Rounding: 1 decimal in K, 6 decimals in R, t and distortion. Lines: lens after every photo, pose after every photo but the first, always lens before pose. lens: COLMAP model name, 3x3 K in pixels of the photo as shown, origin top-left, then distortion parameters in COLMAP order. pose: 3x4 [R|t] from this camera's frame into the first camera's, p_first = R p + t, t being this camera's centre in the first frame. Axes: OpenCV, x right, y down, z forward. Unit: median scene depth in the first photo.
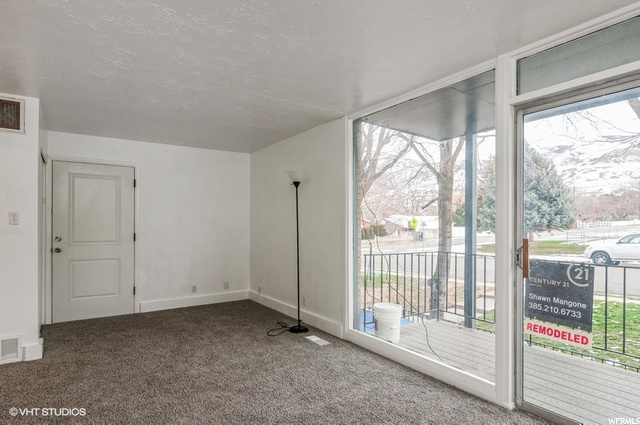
lens RADIAL K [[360.6, 0, 320.0], [0, 360.6, 212.5], [0, 0, 1]] dist [-0.001999, -0.000475]
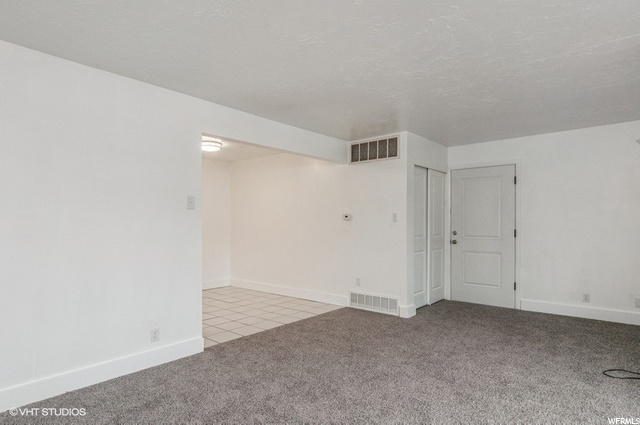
lens RADIAL K [[360.6, 0, 320.0], [0, 360.6, 212.5], [0, 0, 1]] dist [-0.001999, -0.000475]
pose [[0.274540, -0.026725, -0.961204, 0.407136], [0.037749, 0.999143, -0.016998, 0.007774], [0.960834, -0.031618, 0.275314, 0.259598]]
